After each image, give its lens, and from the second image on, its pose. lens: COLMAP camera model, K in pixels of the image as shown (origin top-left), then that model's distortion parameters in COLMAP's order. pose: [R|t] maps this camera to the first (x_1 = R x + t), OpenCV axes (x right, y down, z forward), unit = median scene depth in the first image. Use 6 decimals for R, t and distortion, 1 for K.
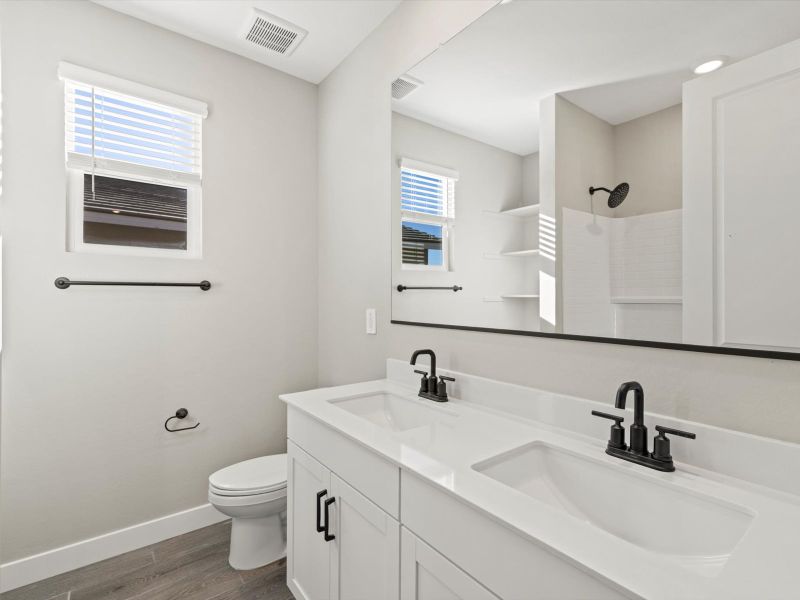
lens RADIAL K [[380.1, 0, 400.6], [0, 380.1, 298.8], [0, 0, 1]] dist [0.001669, 0.000070]
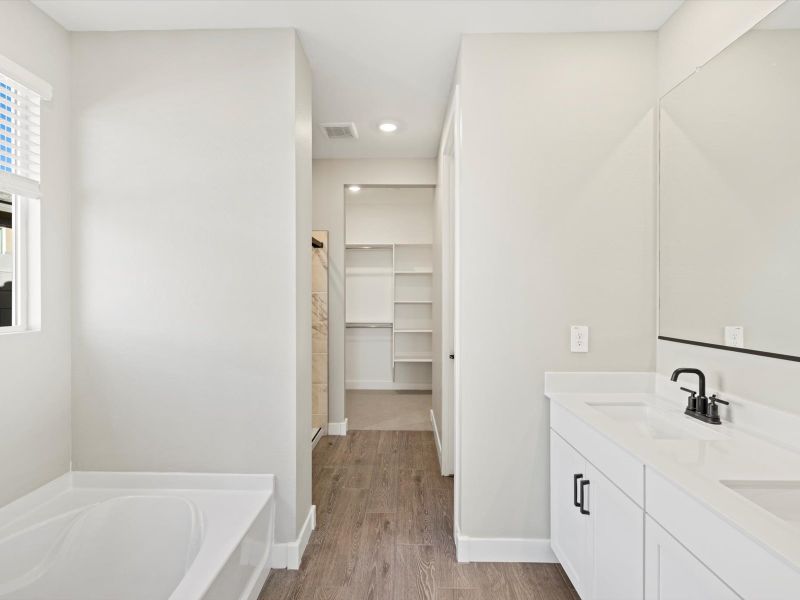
lens RADIAL K [[380.1, 0, 400.9], [0, 380.1, 299.0], [0, 0, 1]] dist [0.001669, 0.000070]
pose [[0.778978, 0.002009, -0.627048, 0.099266], [-0.001219, 0.999998, 0.001689, -0.051652], [0.627050, -0.000552, 0.778979, -0.271677]]
